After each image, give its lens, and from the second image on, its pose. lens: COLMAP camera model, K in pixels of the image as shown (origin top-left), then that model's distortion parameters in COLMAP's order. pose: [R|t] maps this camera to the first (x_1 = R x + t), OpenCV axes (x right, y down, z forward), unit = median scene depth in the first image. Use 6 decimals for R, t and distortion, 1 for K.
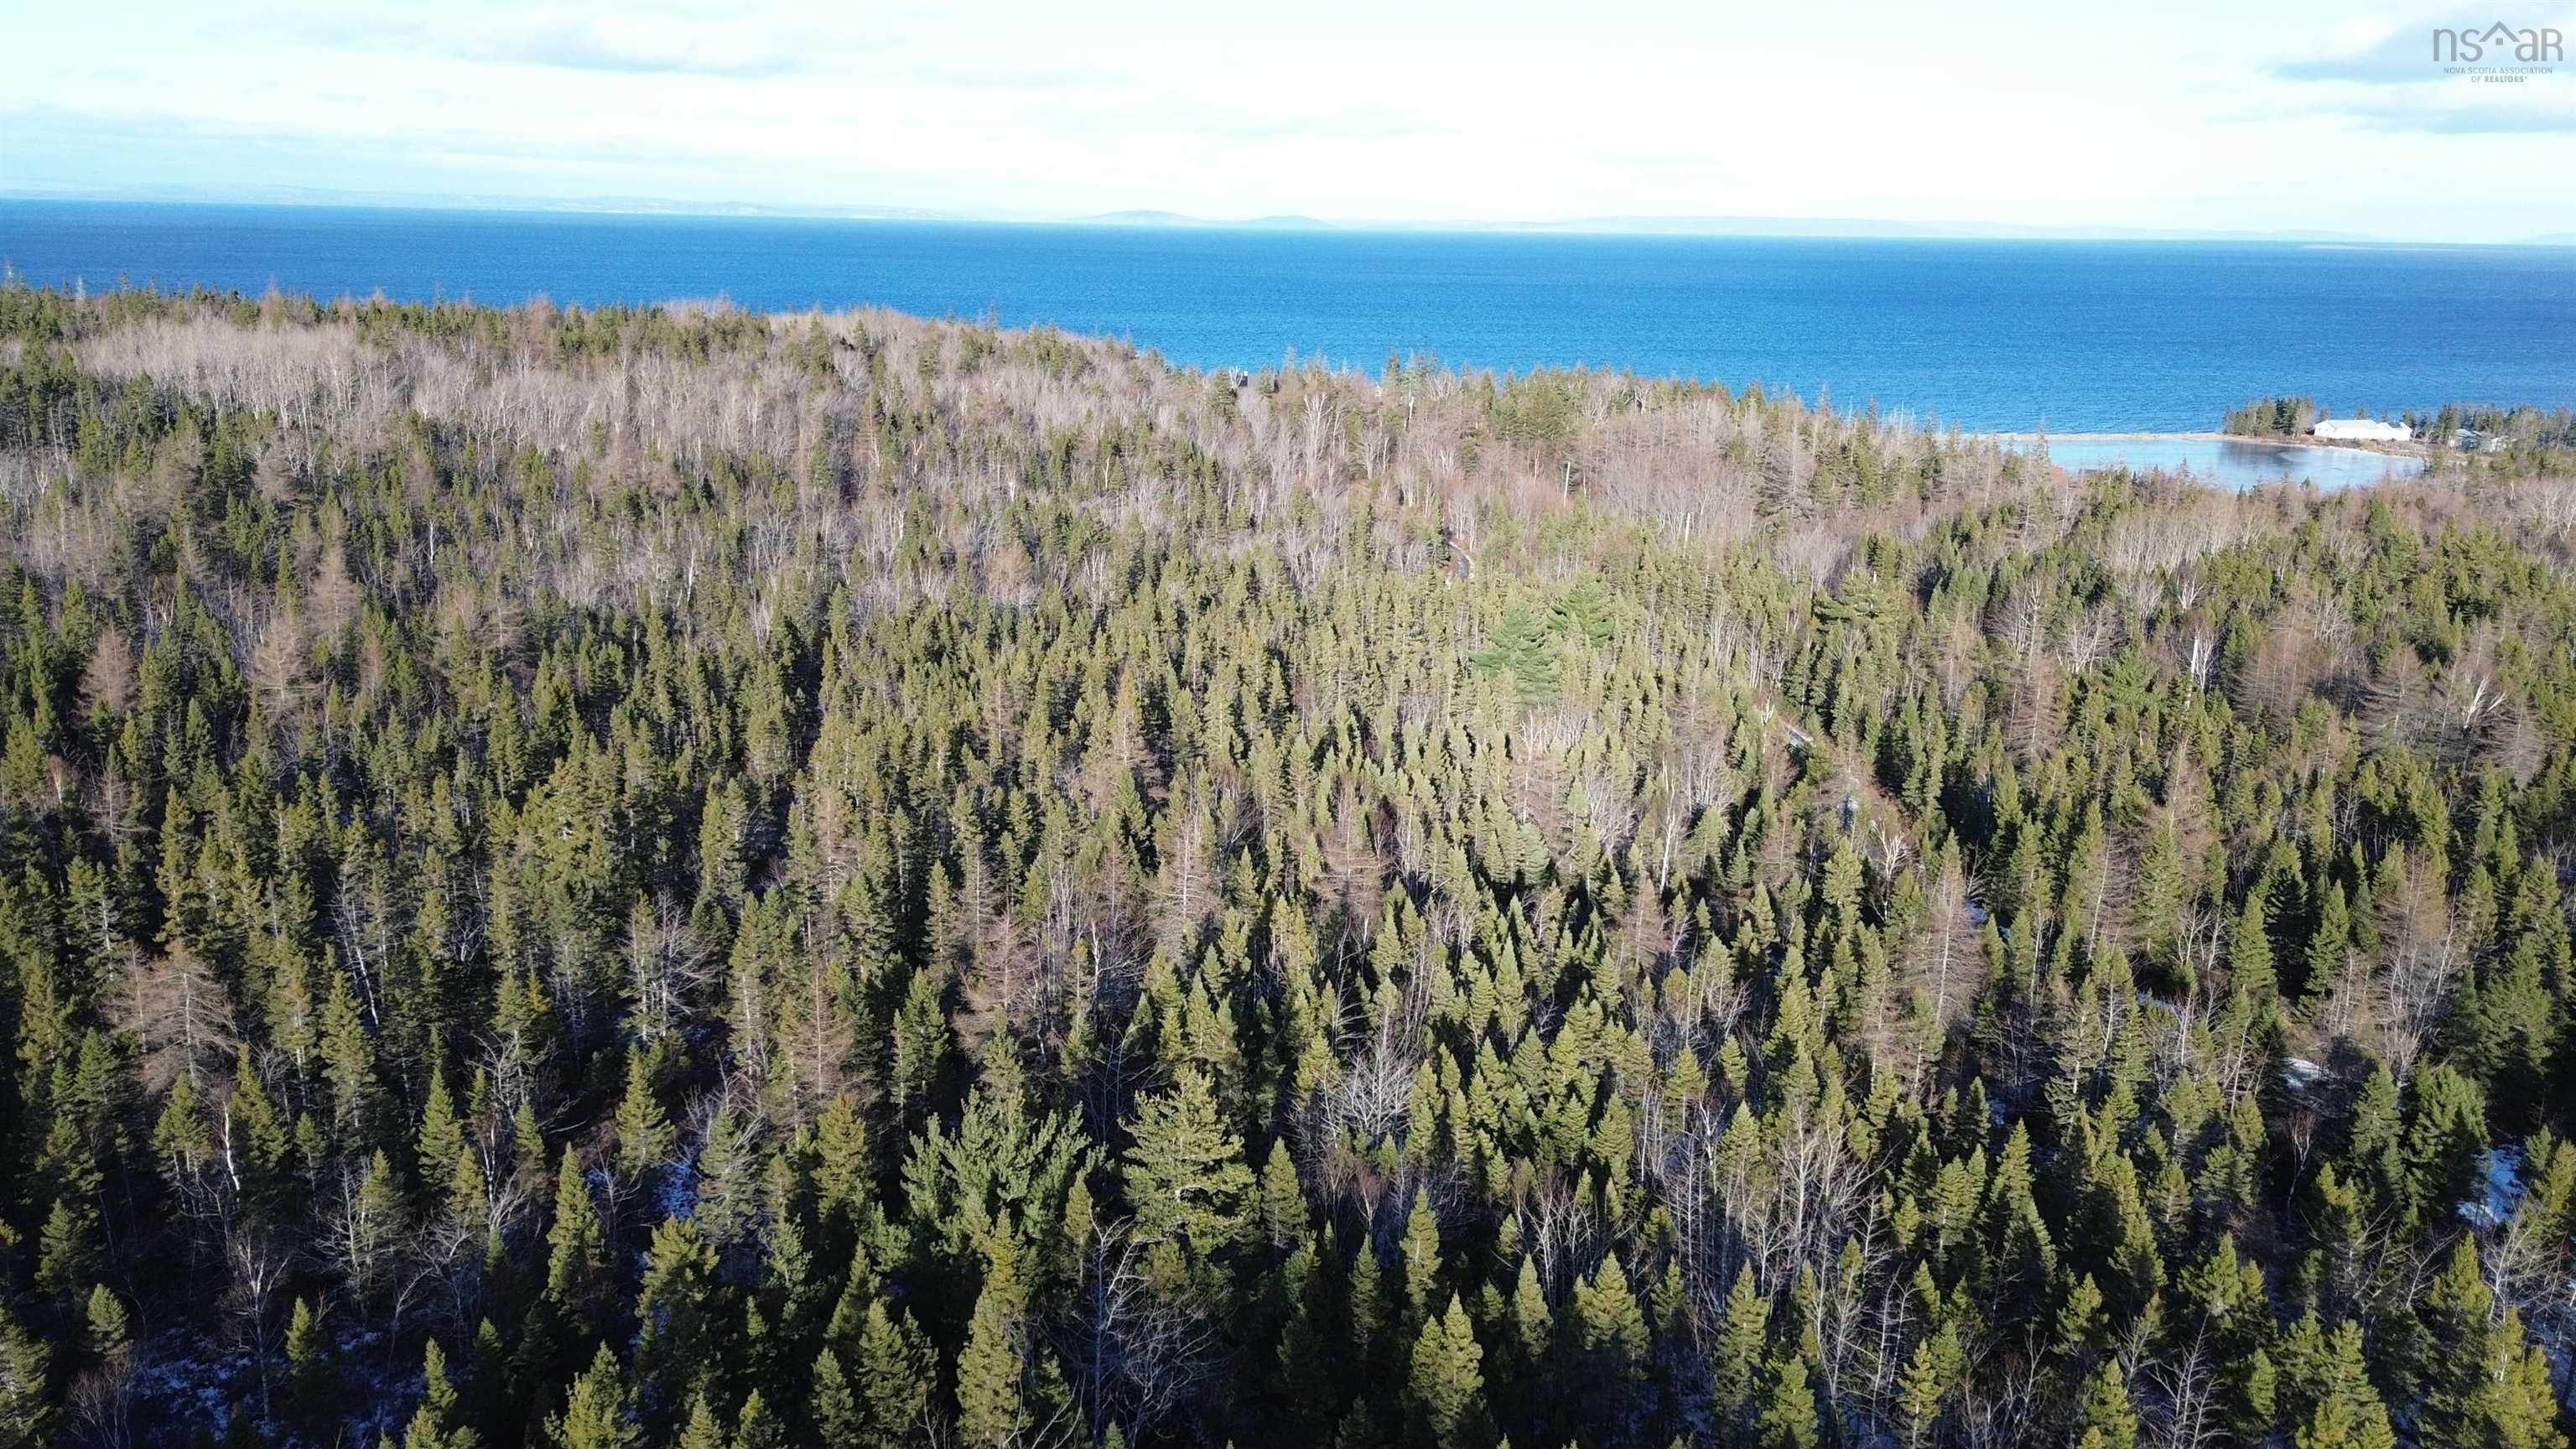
lens RADIAL K [[1874.0, 0, 1288.6], [0, 1874.0, 741.6], [0, 0, 1]] dist [0.065133, -0.062233]
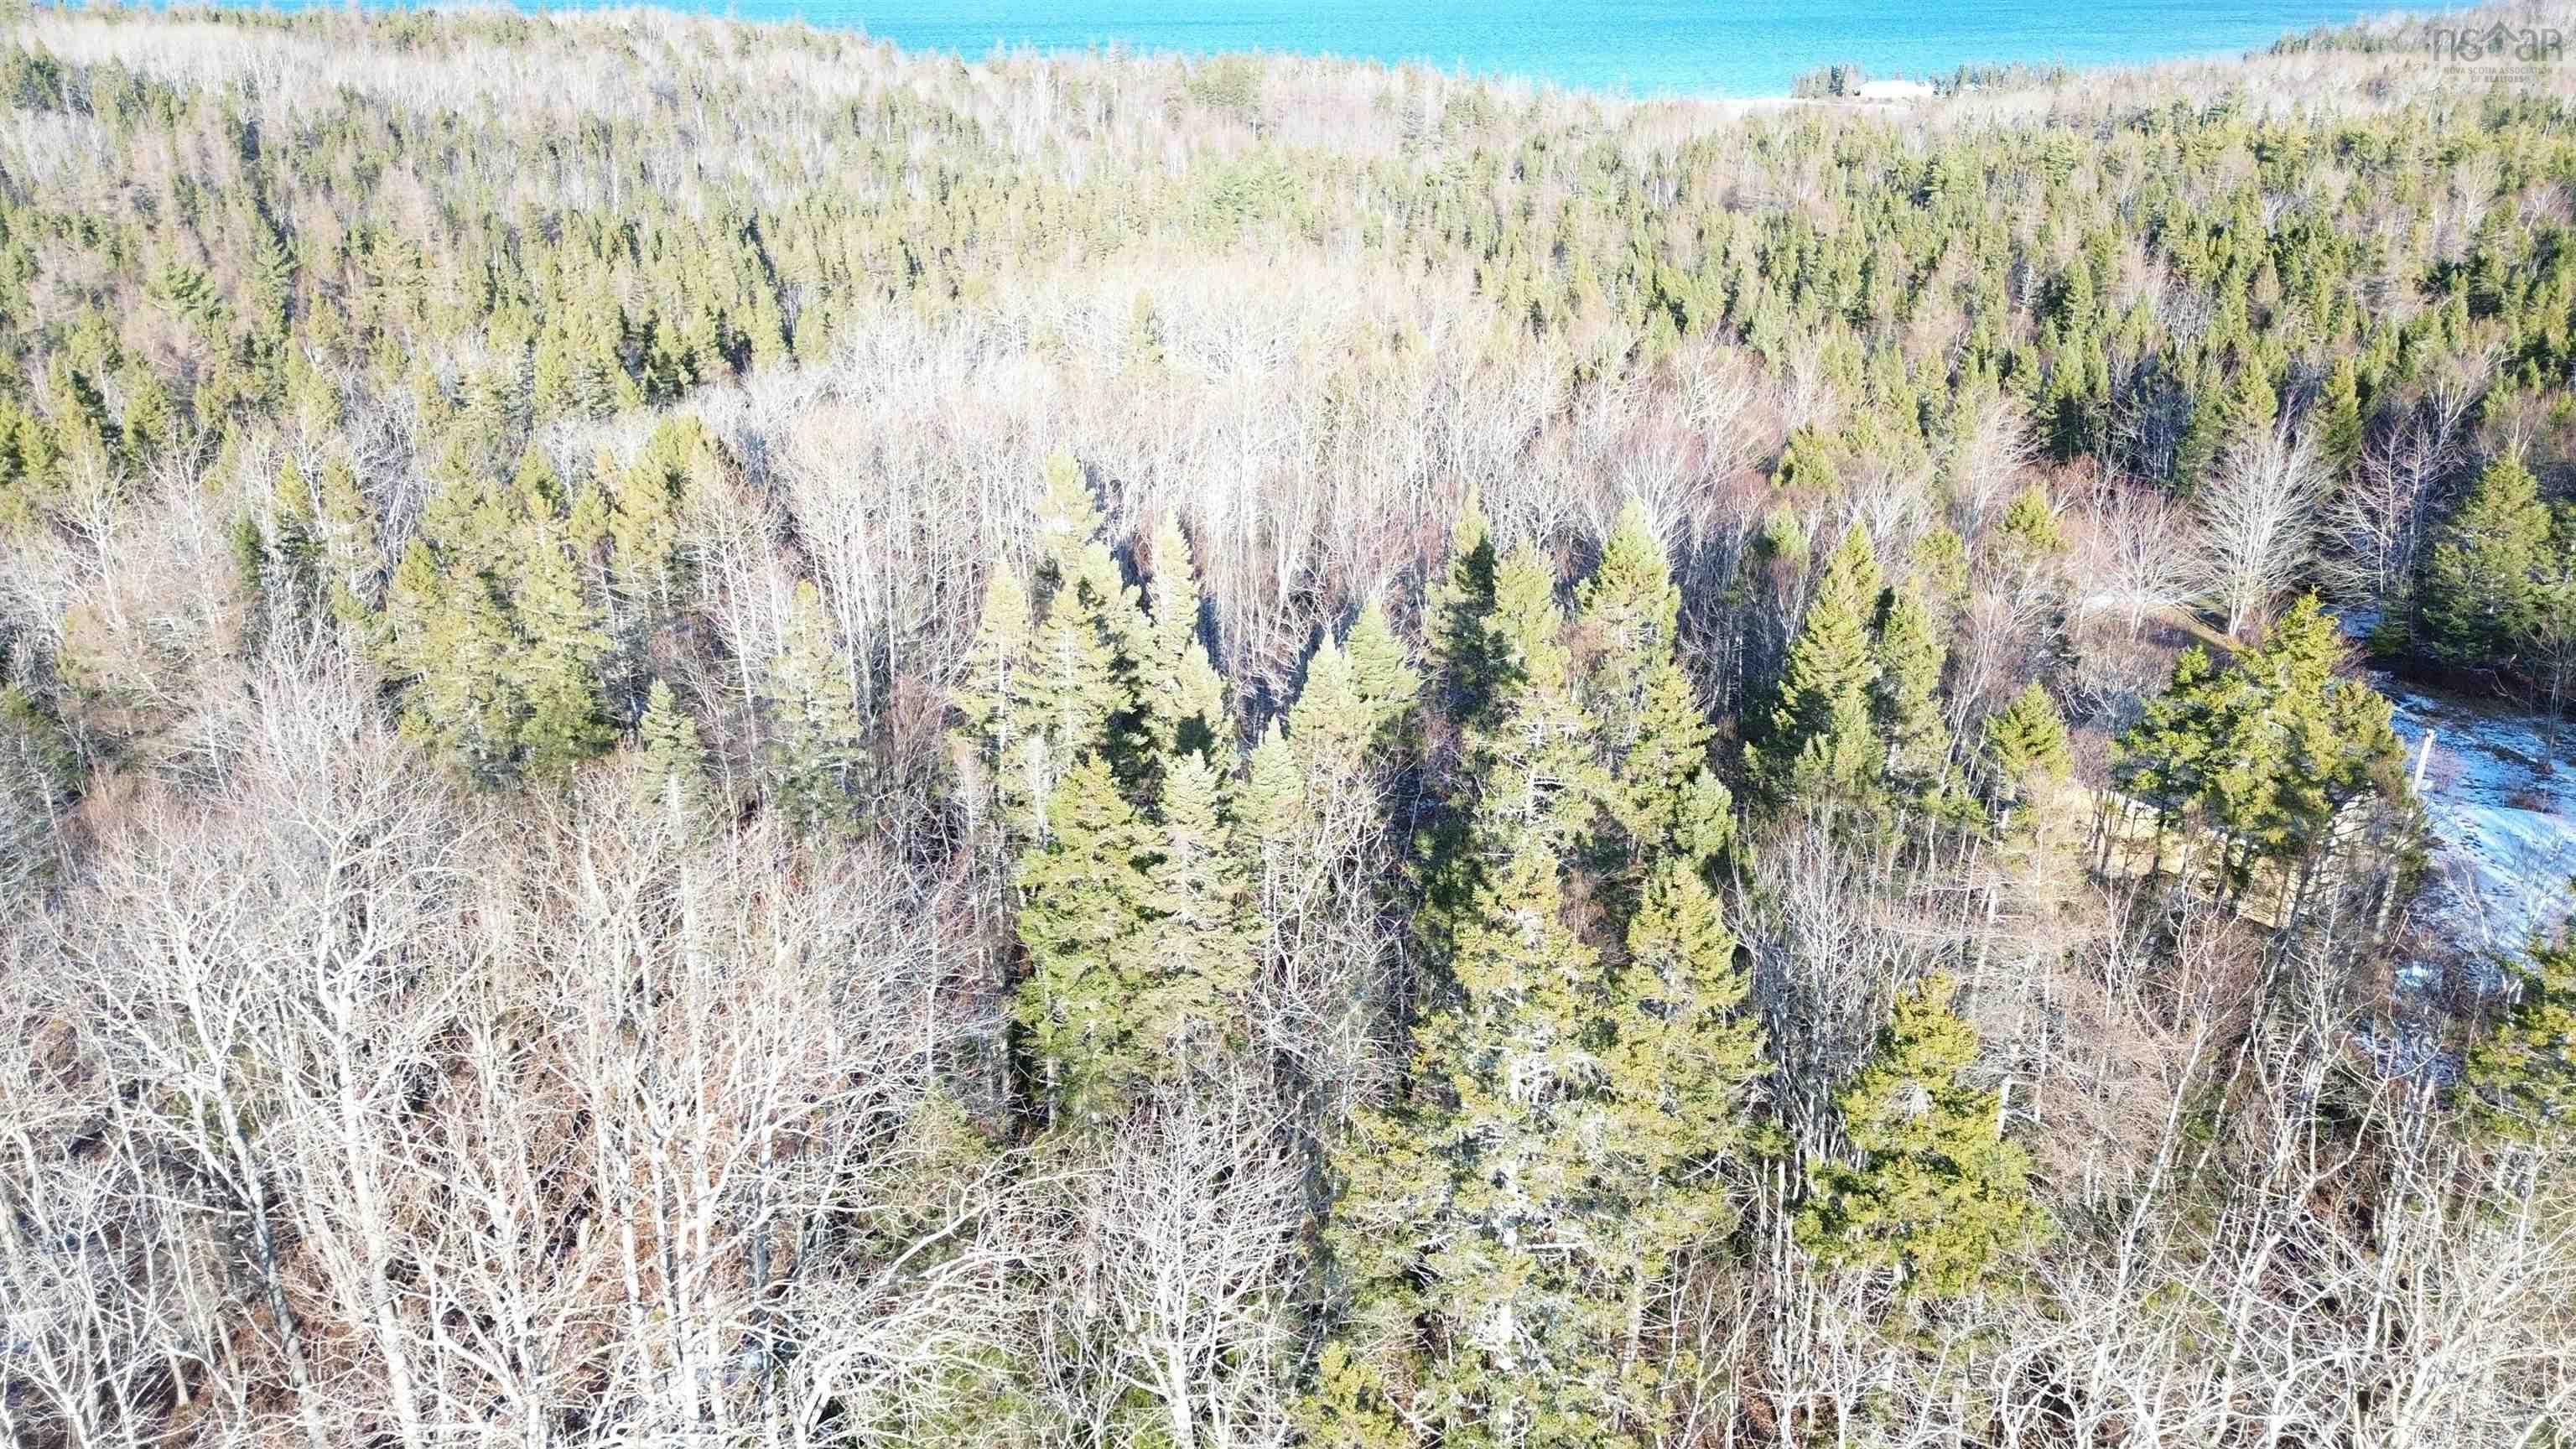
lens RADIAL K [[1874.0, 0, 1293.3], [0, 1874.0, 730.7], [0, 0, 1]] dist [0.065133, -0.062233]
pose [[0.985103, -0.083511, 0.150326, -0.102784], [0.063240, 0.988837, 0.134913, 0.189130], [-0.159914, -0.123396, 0.979388, -0.606278]]
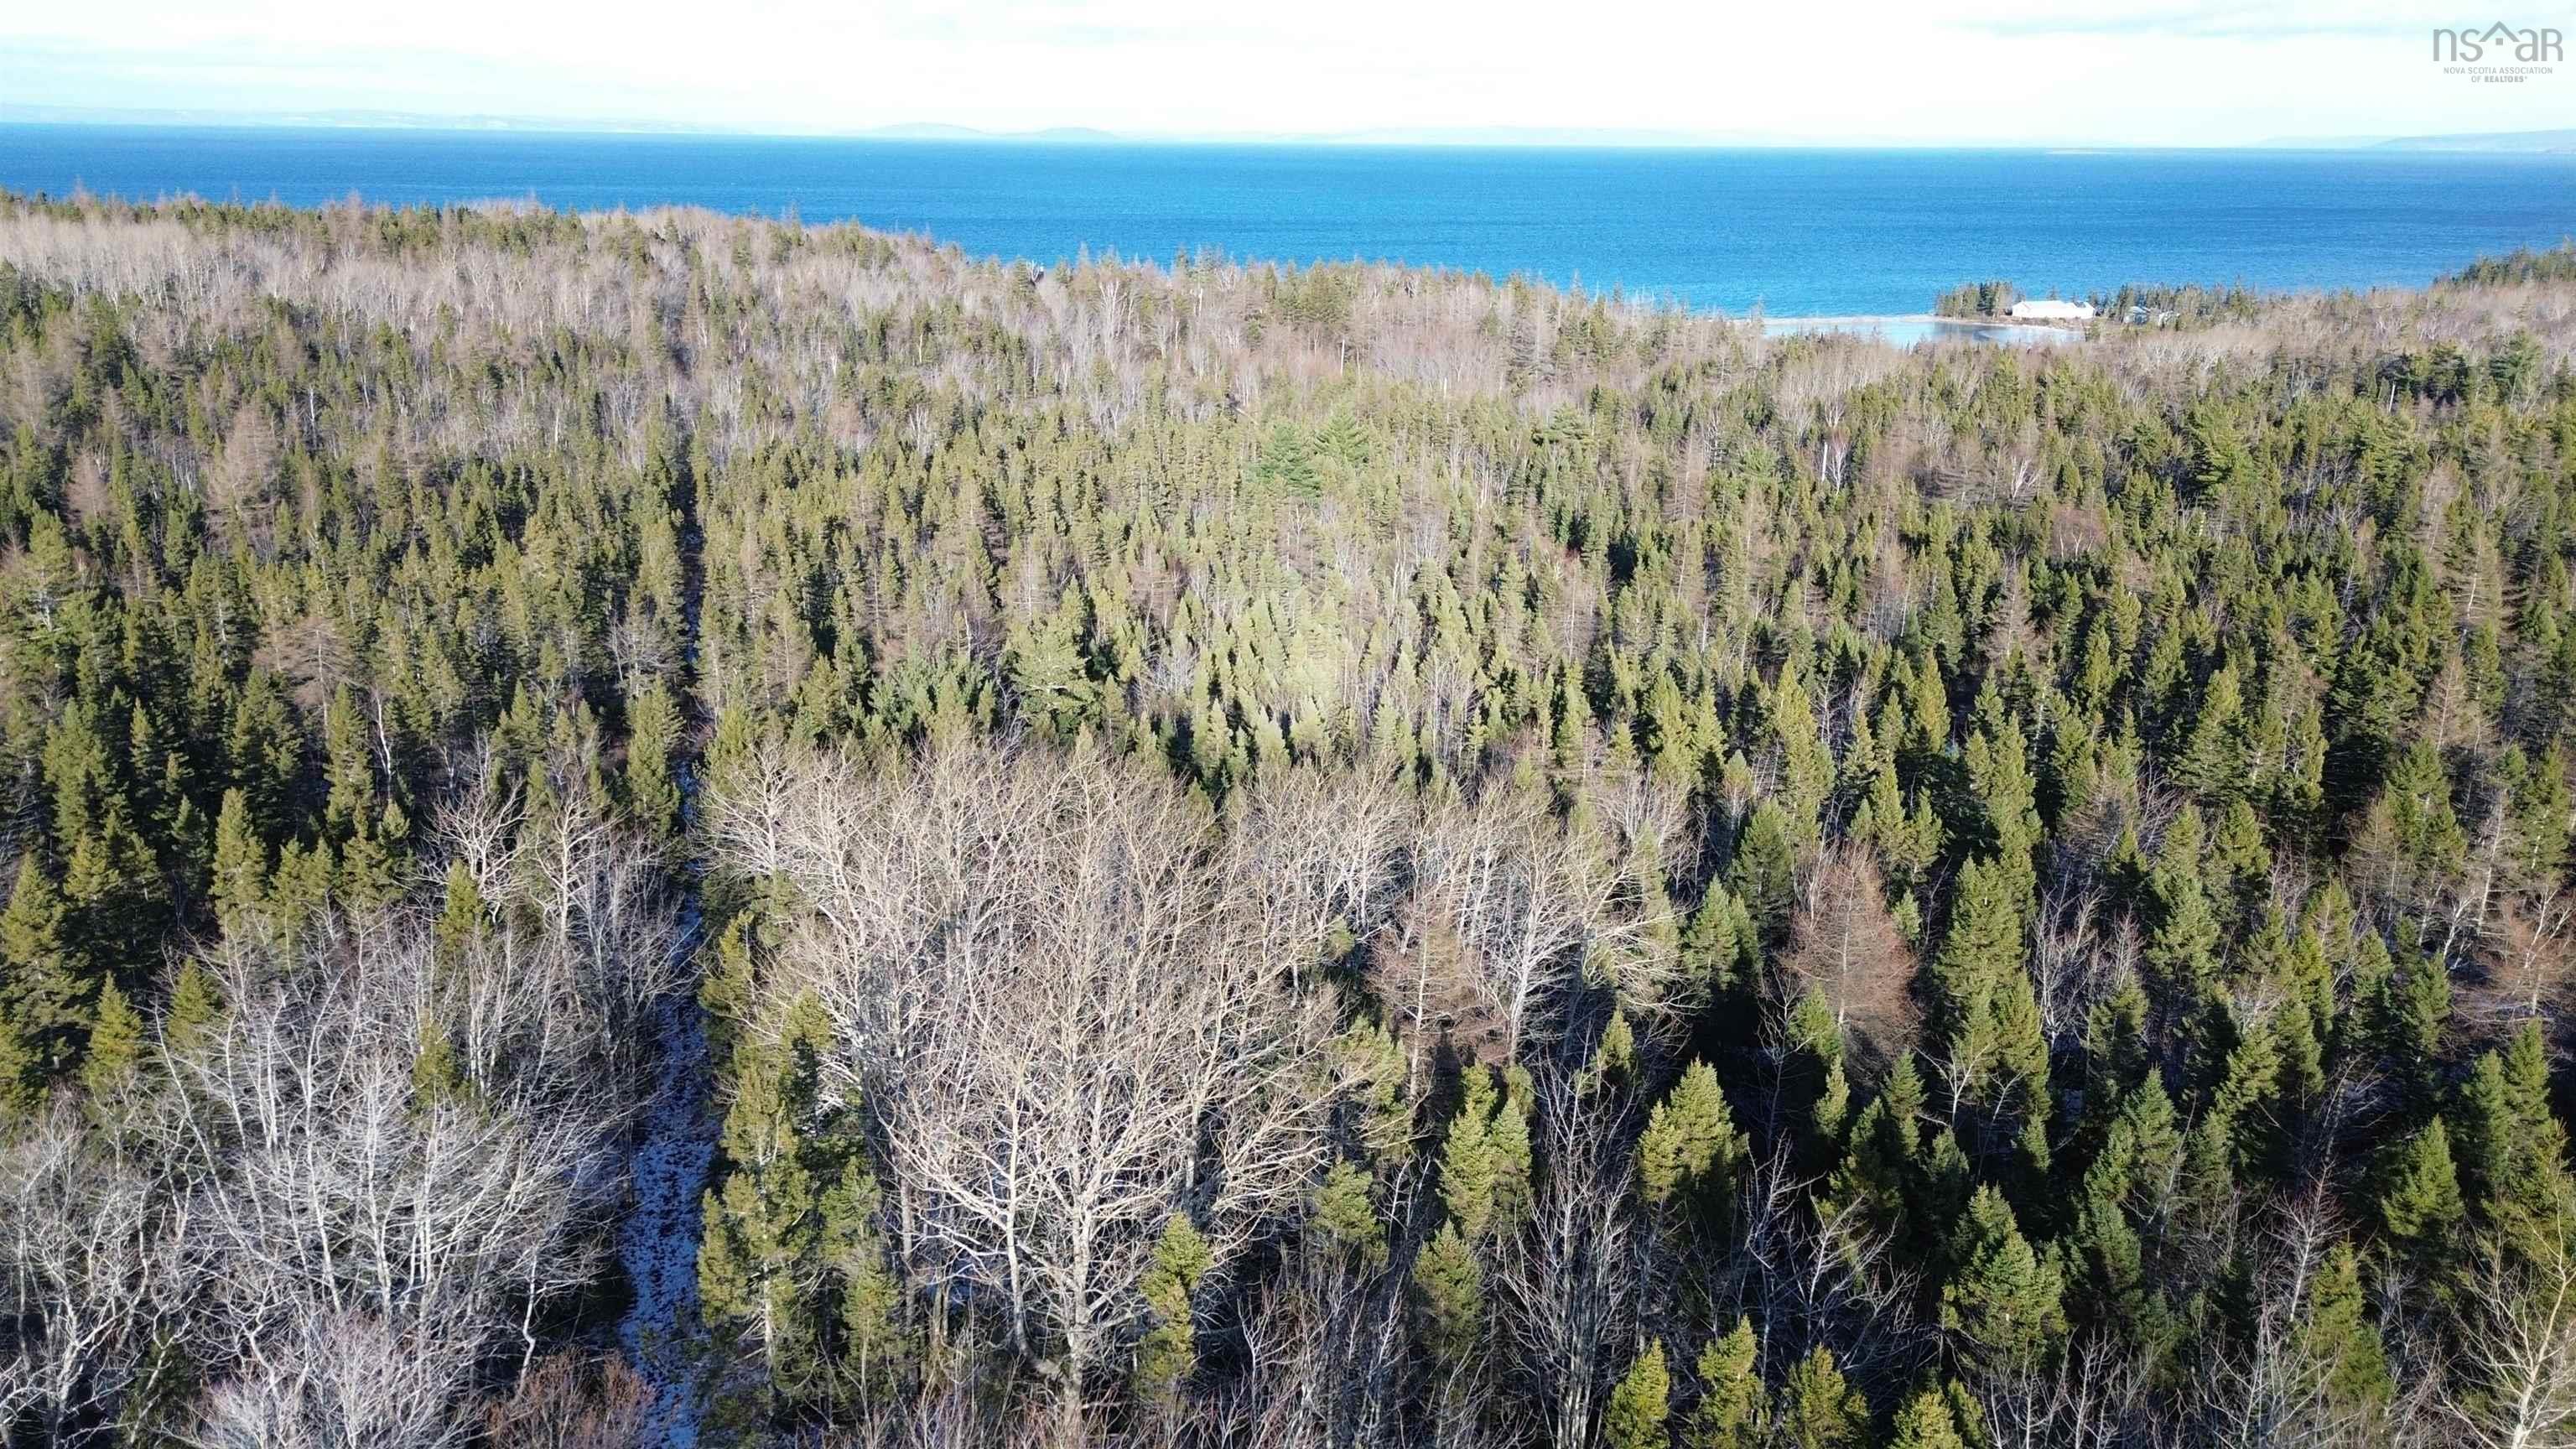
lens RADIAL K [[1874.0, 0, 1295.2], [0, 1874.0, 731.8], [0, 0, 1]] dist [0.065133, -0.062233]
pose [[0.993772, -0.039586, 0.104161, -0.006239], [0.035600, 0.998571, 0.039847, 0.082306], [-0.105589, -0.035891, 0.993762, -0.230317]]
